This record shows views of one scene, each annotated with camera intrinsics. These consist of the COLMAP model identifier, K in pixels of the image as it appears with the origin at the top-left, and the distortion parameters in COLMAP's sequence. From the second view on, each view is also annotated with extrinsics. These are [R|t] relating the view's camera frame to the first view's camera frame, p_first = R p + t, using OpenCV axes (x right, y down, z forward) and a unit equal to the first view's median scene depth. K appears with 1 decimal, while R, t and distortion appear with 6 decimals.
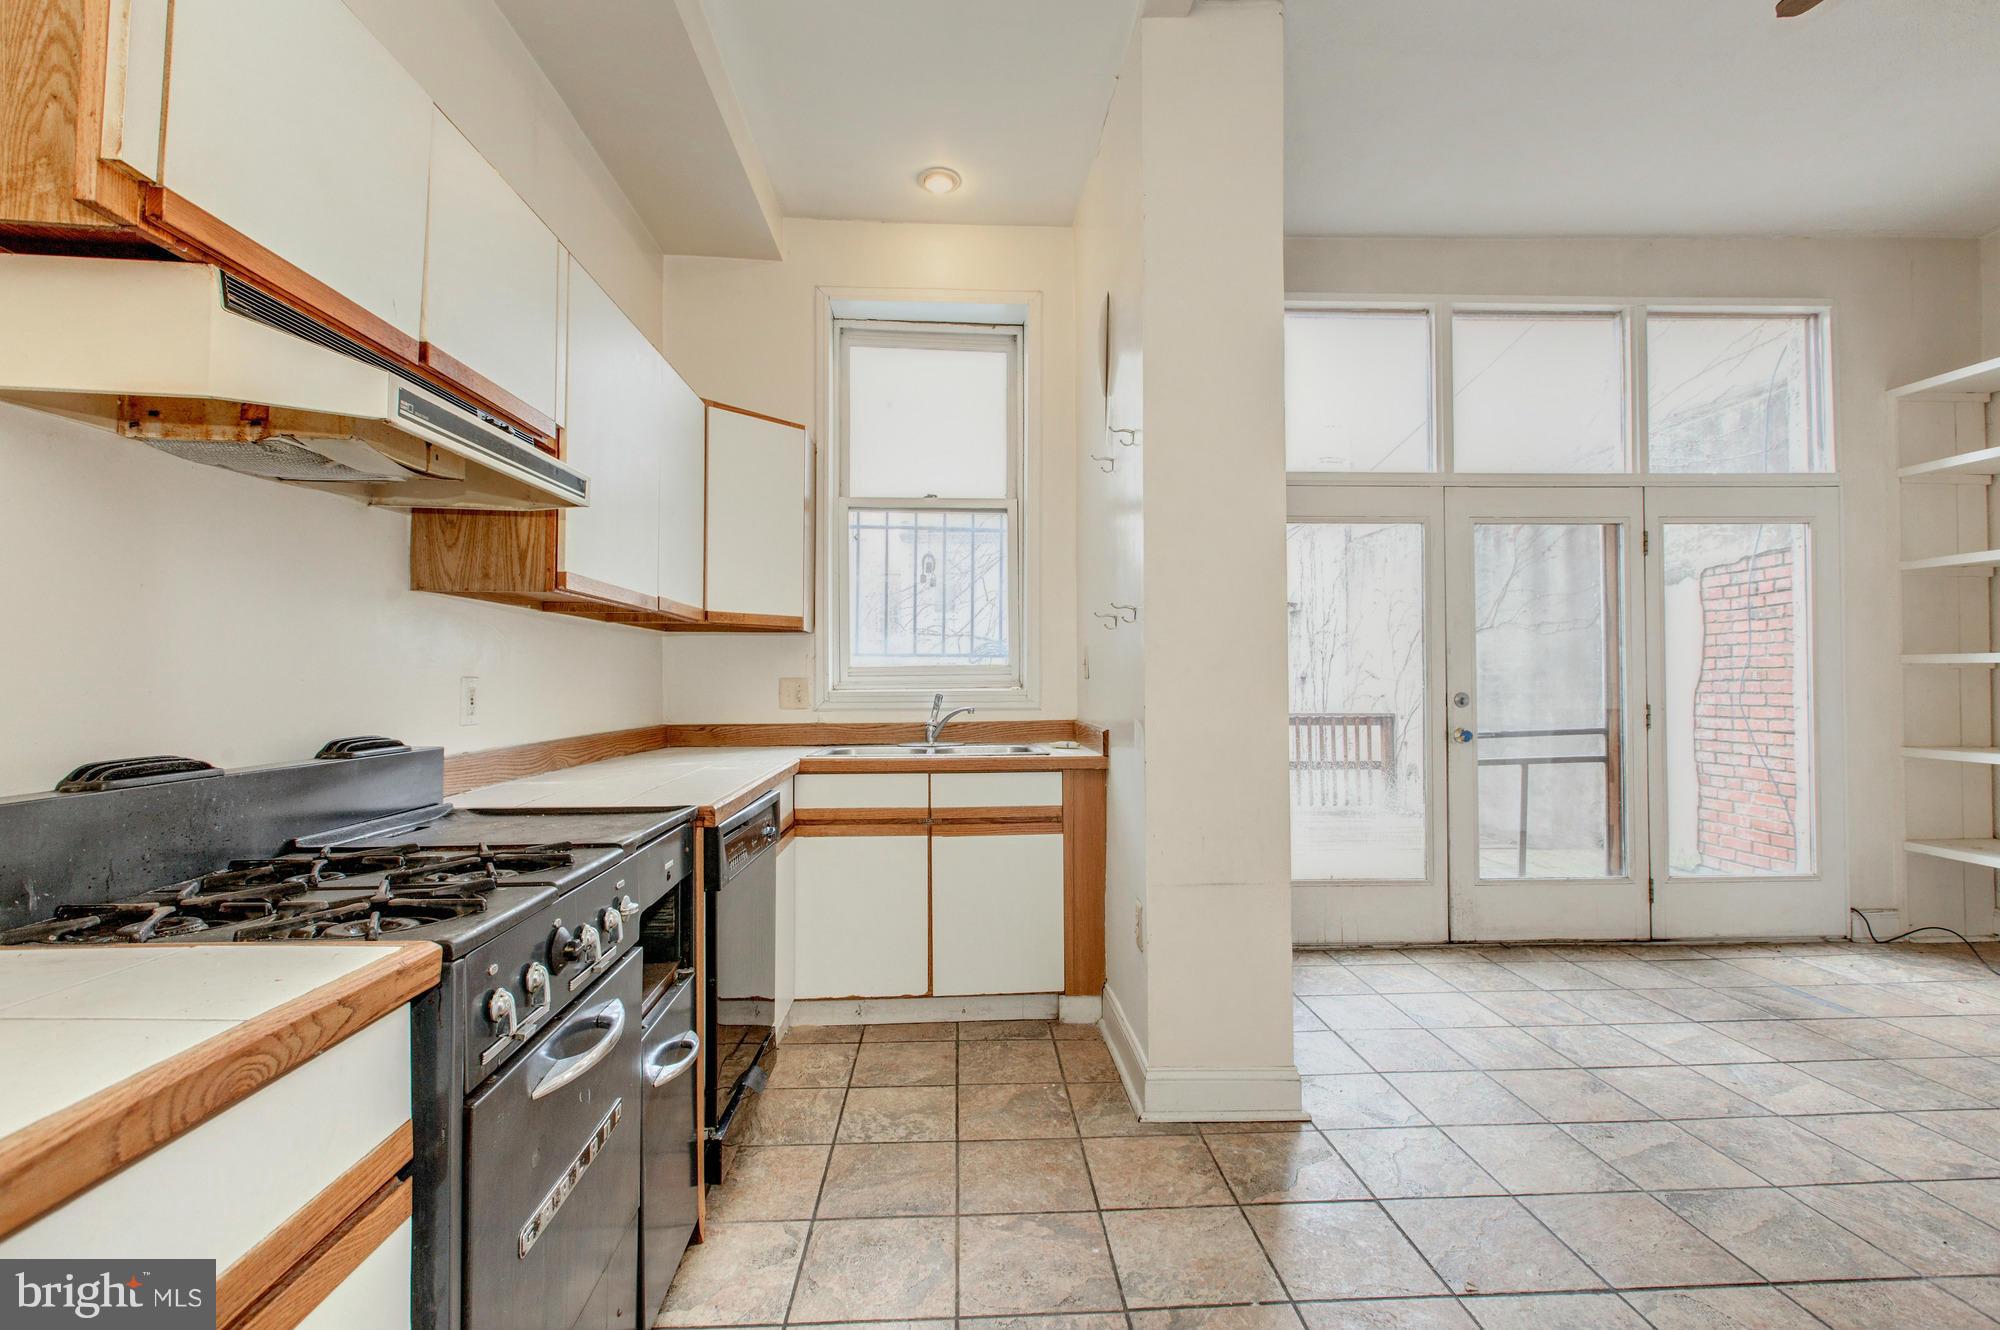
lens RADIAL K [[883.7, 0, 1000.0], [0, 883.7, 665.0], [0, 0, 1]] dist [-0.003643, -0.000400]
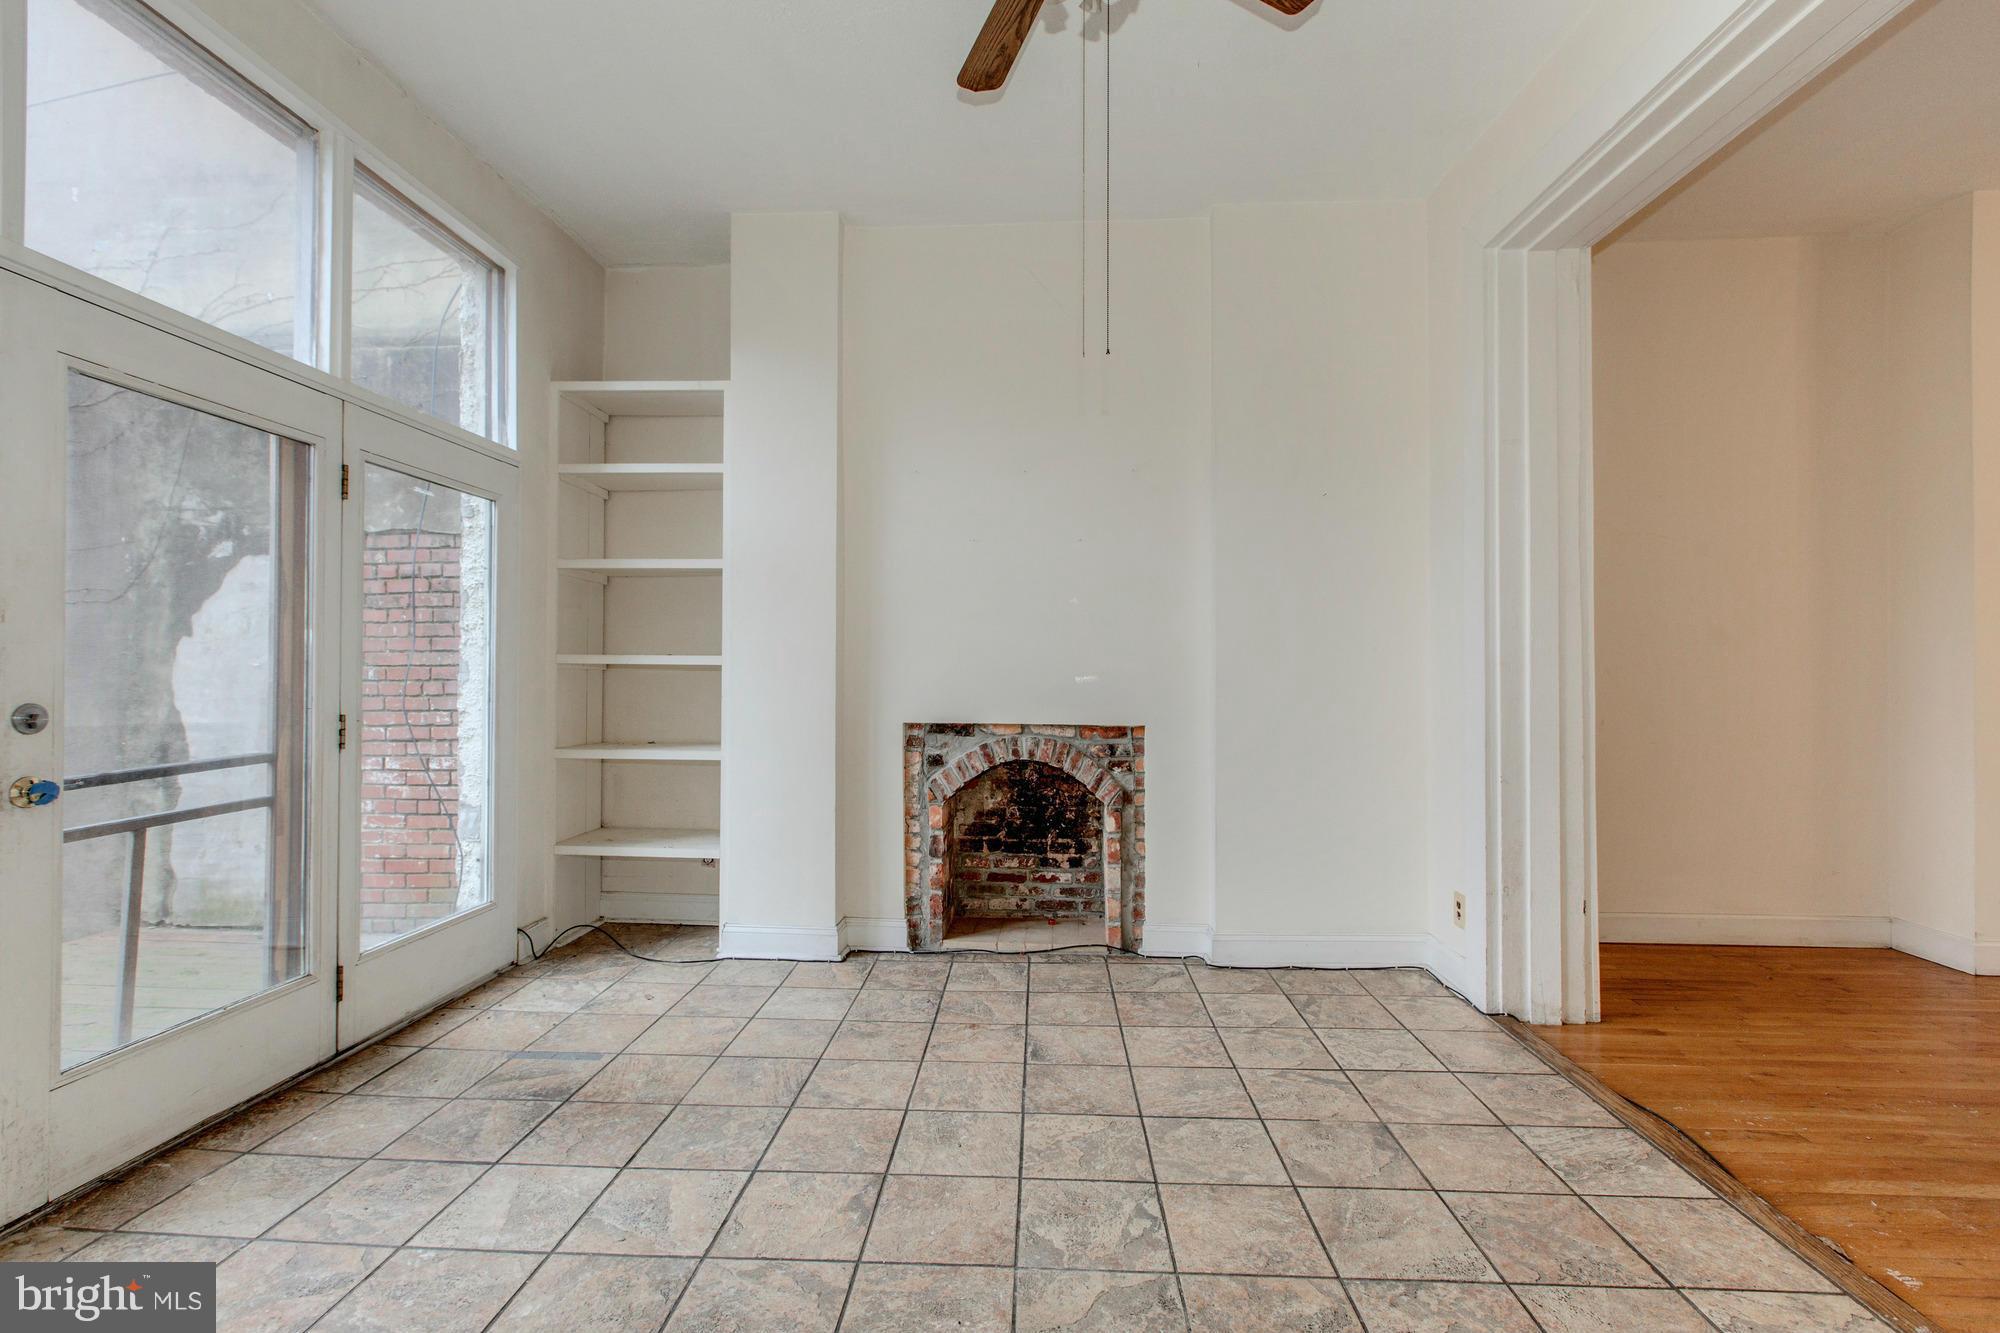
lens RADIAL K [[890.5, 0, 994.9], [0, 890.5, 667.4], [0, 0, 1]] dist [-0.003487, -0.000720]
pose [[0.095910, 0.016683, 0.995250, 0.089487], [-0.018208, 0.999722, -0.015003, 0.008849], [-0.995224, -0.016683, 0.096187, 0.425707]]
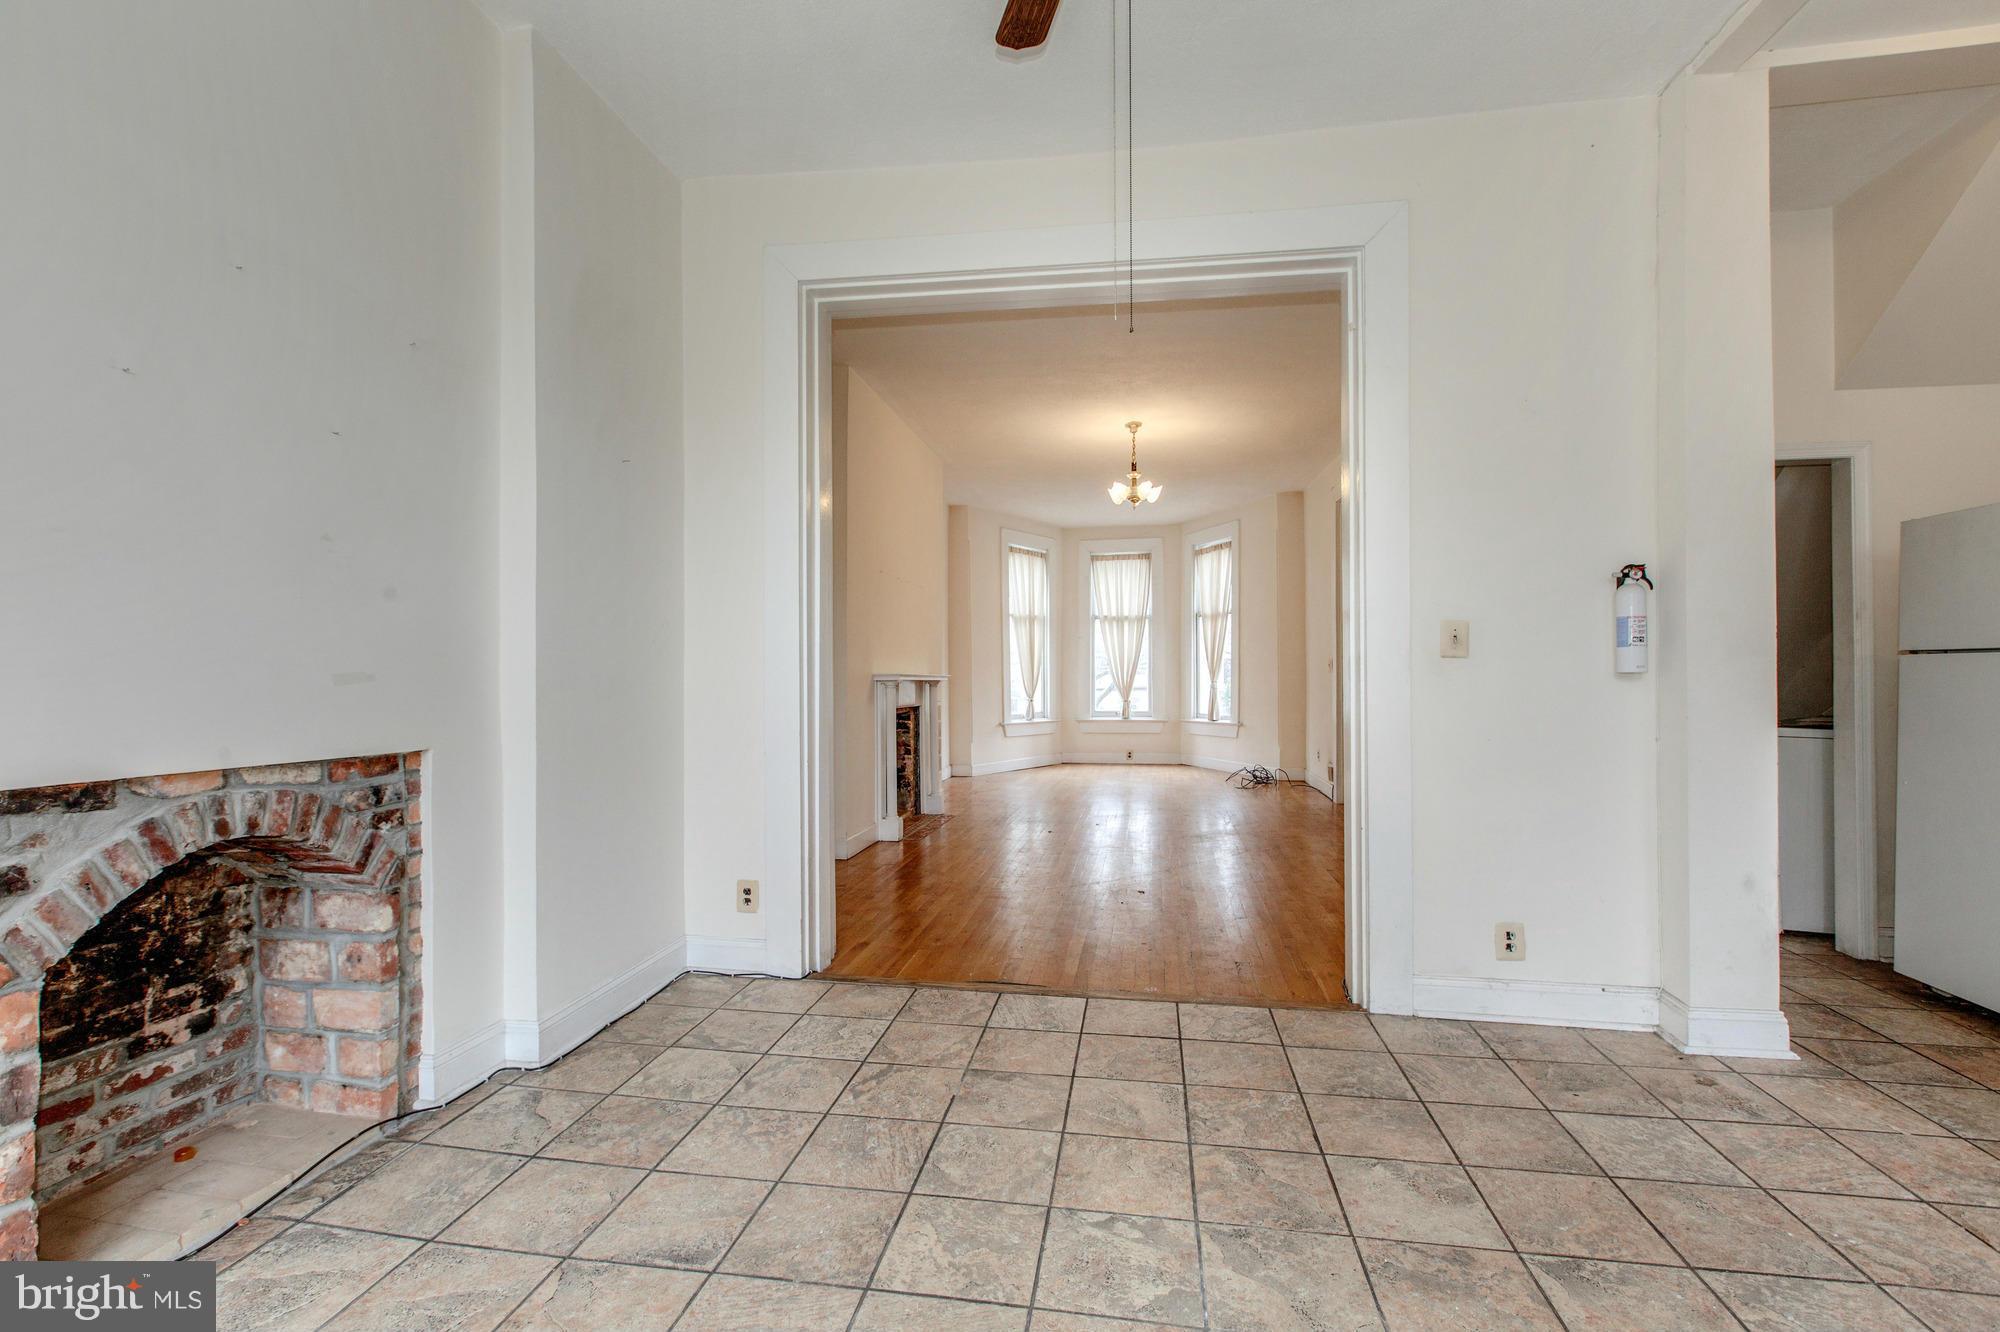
lens RADIAL K [[890.5, 0, 994.9], [0, 890.5, 666.9], [0, 0, 1]] dist [-0.003487, -0.000720]
pose [[-0.976748, 0.010963, 0.214110, 0.559688], [0.006256, 0.999724, -0.022651, 0.013857], [-0.214299, -0.020785, -0.976547, 0.885785]]
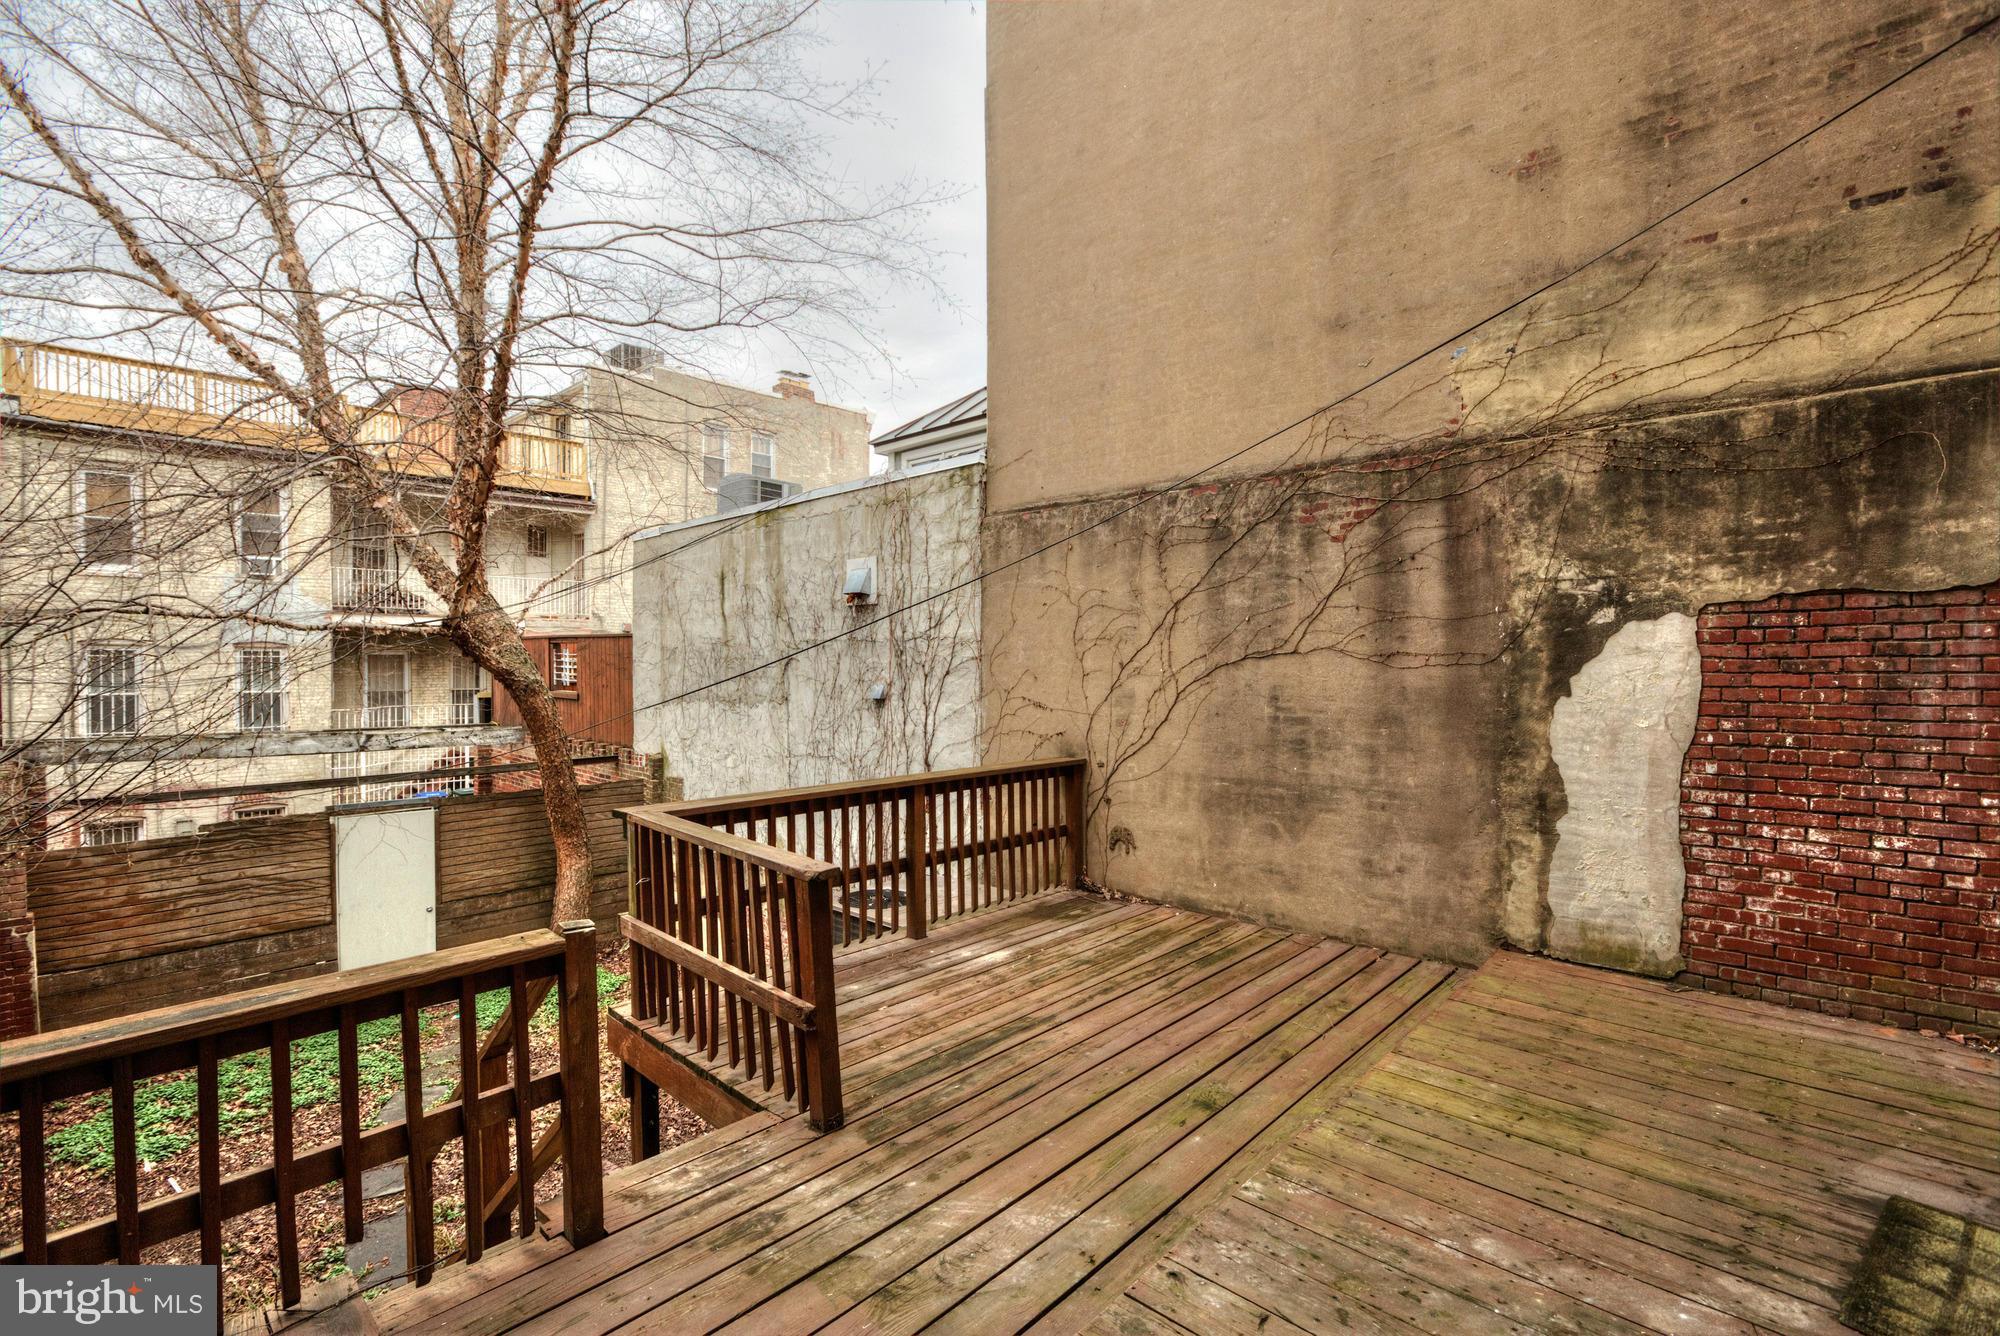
lens RADIAL K [[890.5, 0, 994.9], [0, 890.5, 668.9], [0, 0, 1]] dist [-0.003487, -0.000720]
pose [[0.695511, 0.004740, 0.718500, -0.317612], [-0.022824, 0.999619, 0.015499, -0.066945], [-0.718153, -0.027179, 0.695354, 1.256069]]
